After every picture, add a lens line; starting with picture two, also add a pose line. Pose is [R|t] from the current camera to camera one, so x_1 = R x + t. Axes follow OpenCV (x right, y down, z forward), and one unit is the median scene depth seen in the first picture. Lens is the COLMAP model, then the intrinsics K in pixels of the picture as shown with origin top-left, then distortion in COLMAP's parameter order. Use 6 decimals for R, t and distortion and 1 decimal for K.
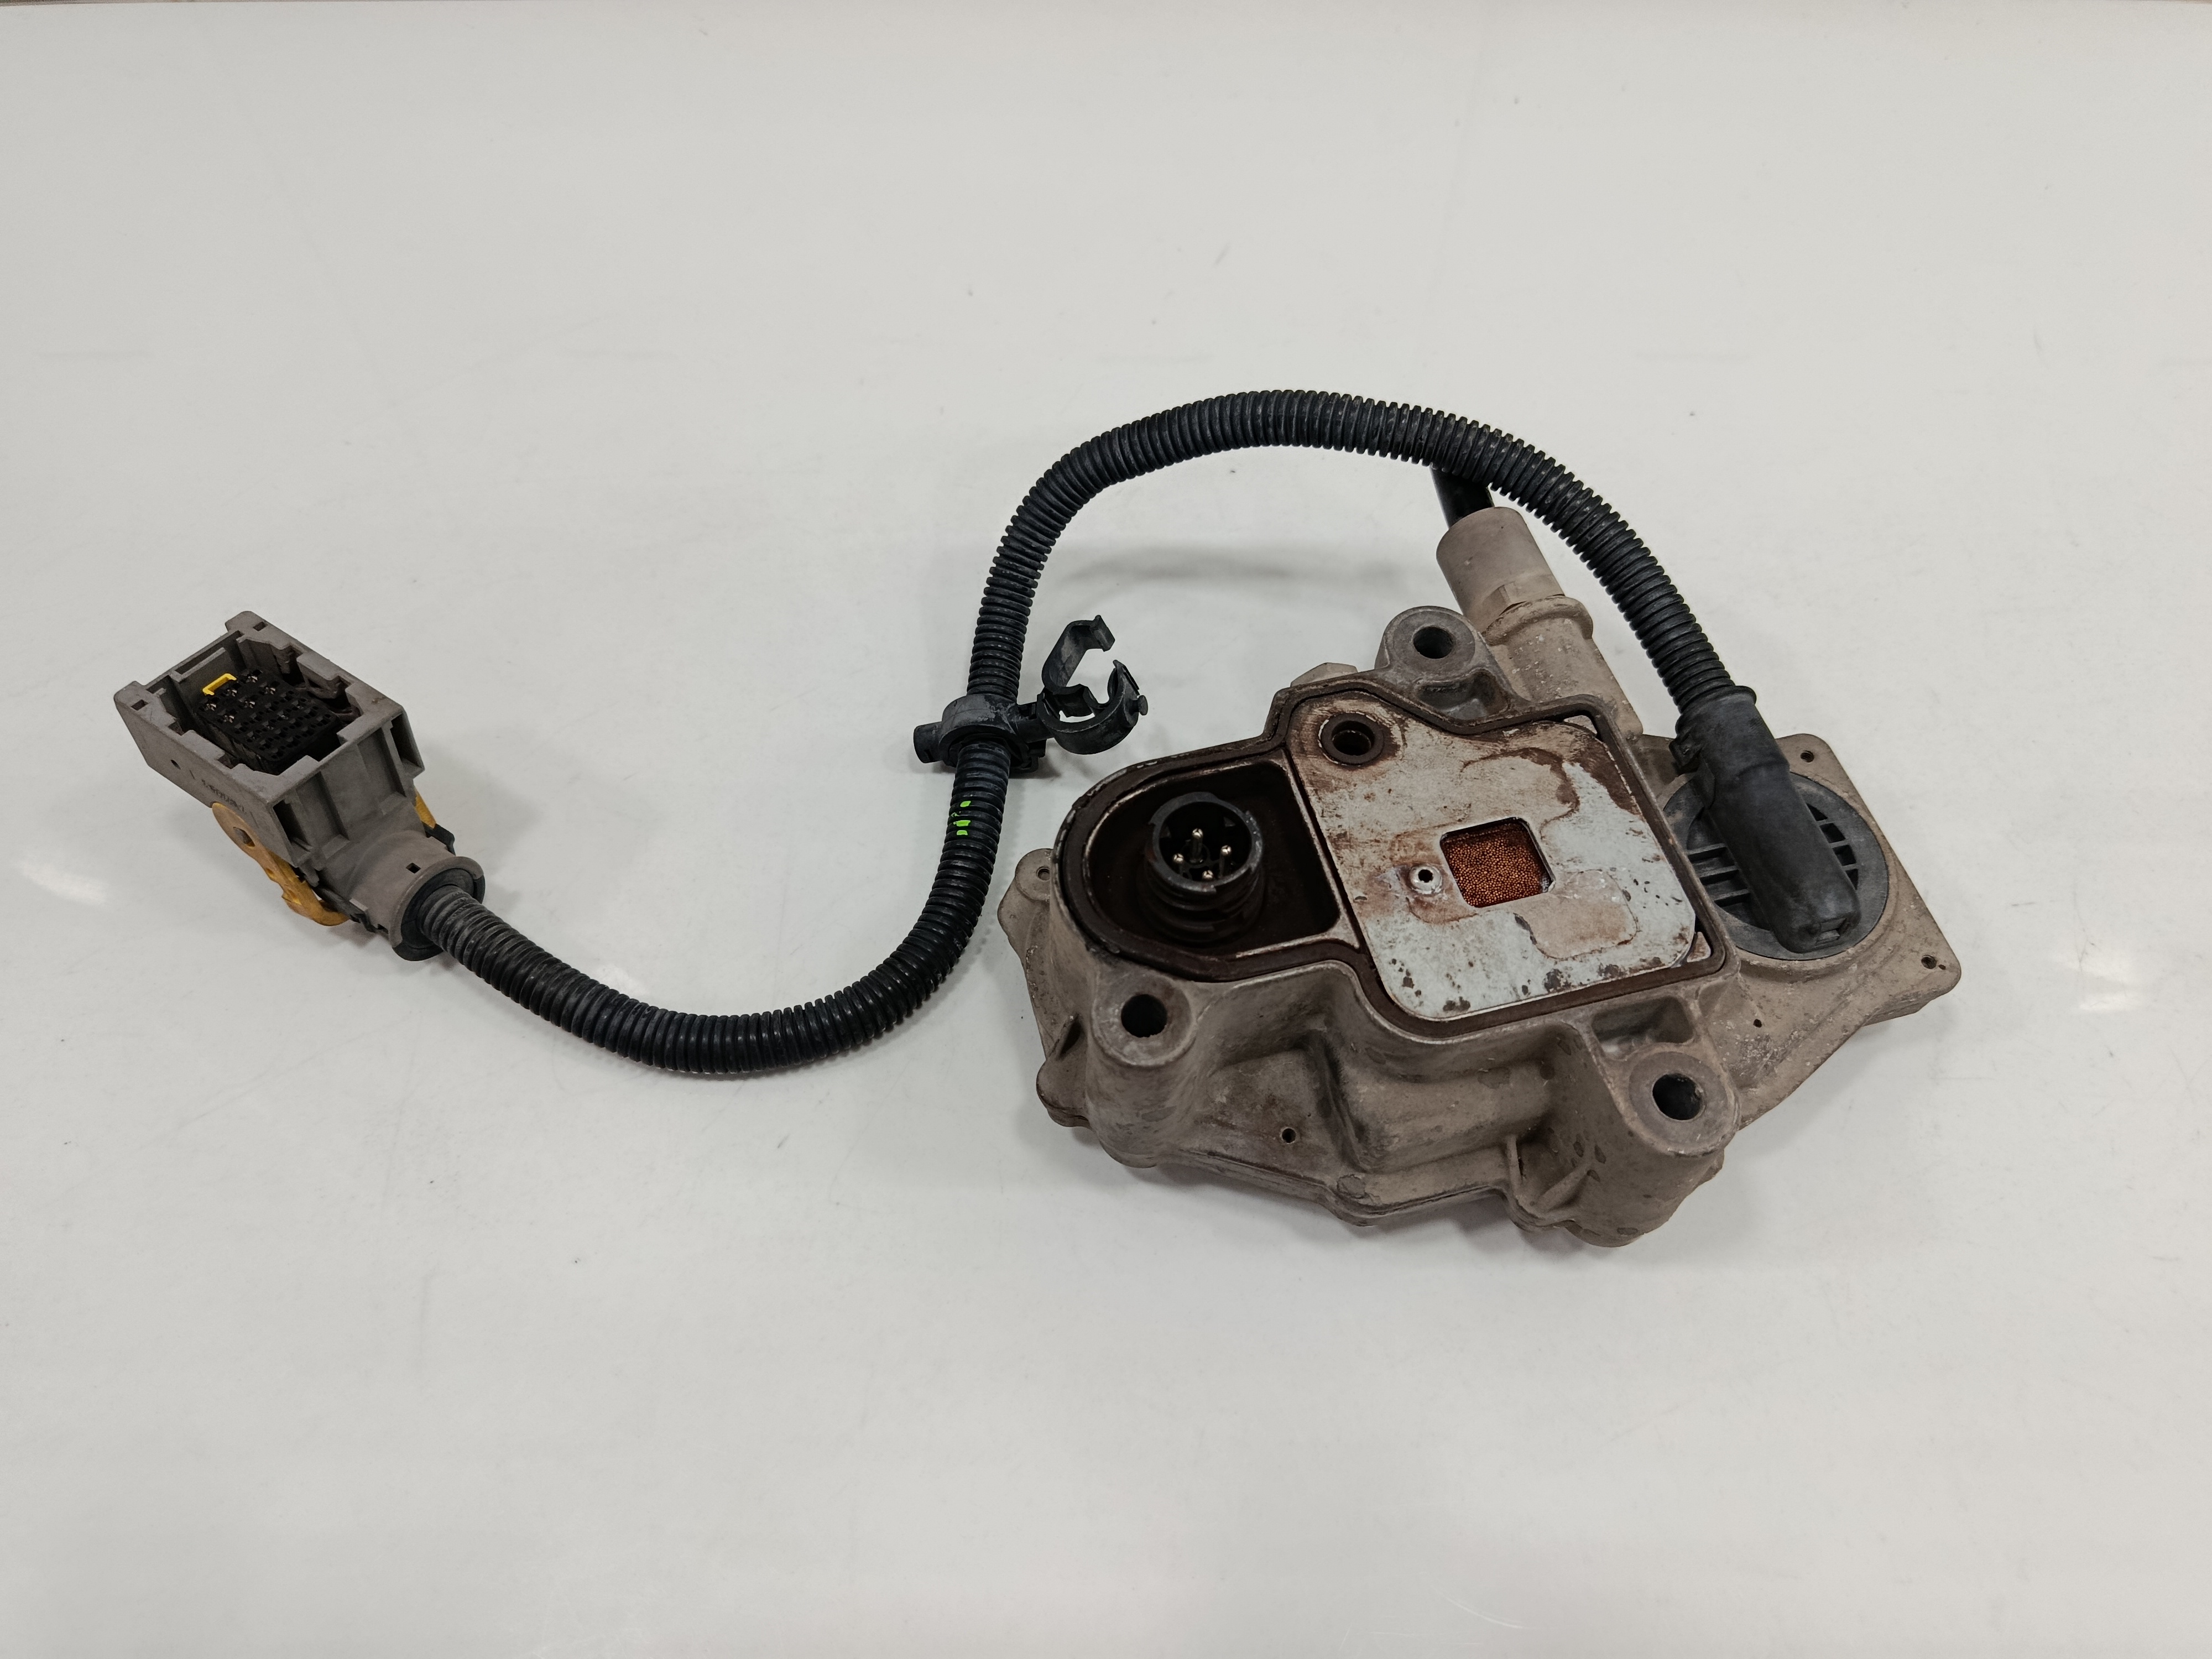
lens RADIAL K [[1552.2, 0, 1098.3], [0, 1552.2, 834.1], [0, 0, 1]] dist [-0.034695, -0.008298]
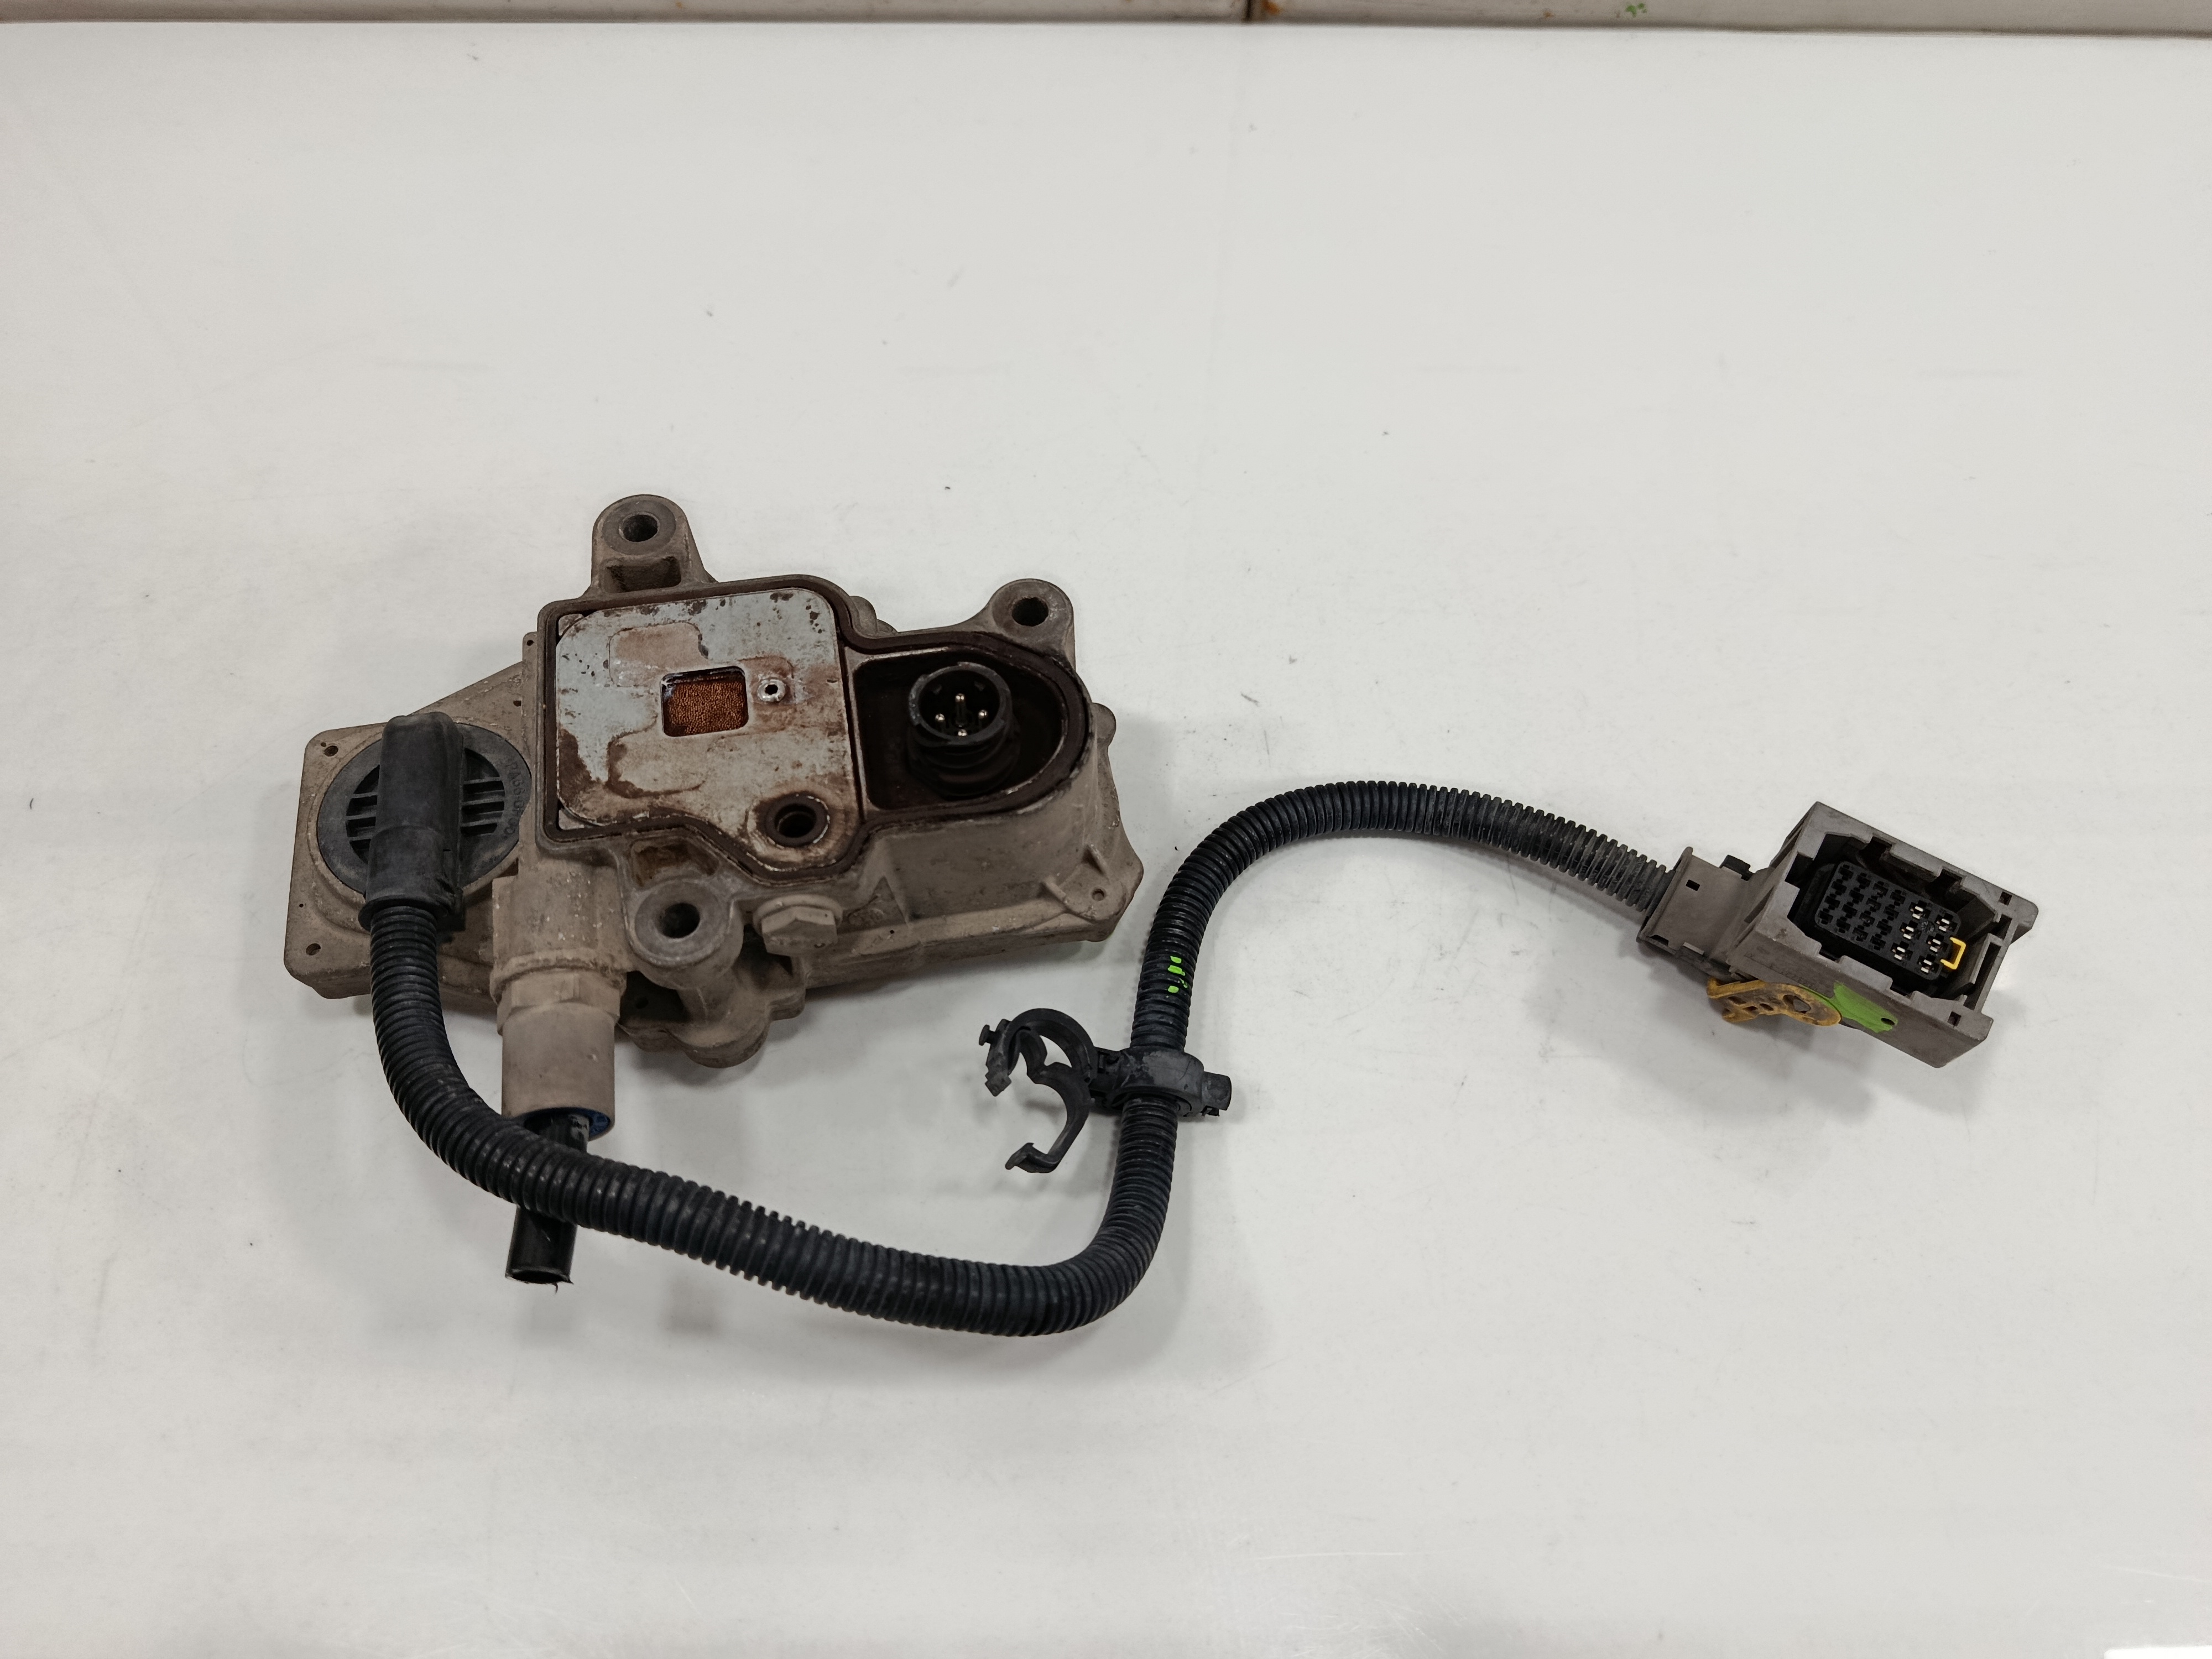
lens RADIAL K [[1552.2, 0, 1101.7], [0, 1552.2, 824.3], [0, 0, 1]] dist [-0.034695, -0.008298]
pose [[-0.997195, -0.069122, 0.028711, -0.070545], [0.056766, -0.448438, 0.892009, -0.996671], [-0.048783, 0.891137, 0.451104, 0.541569]]
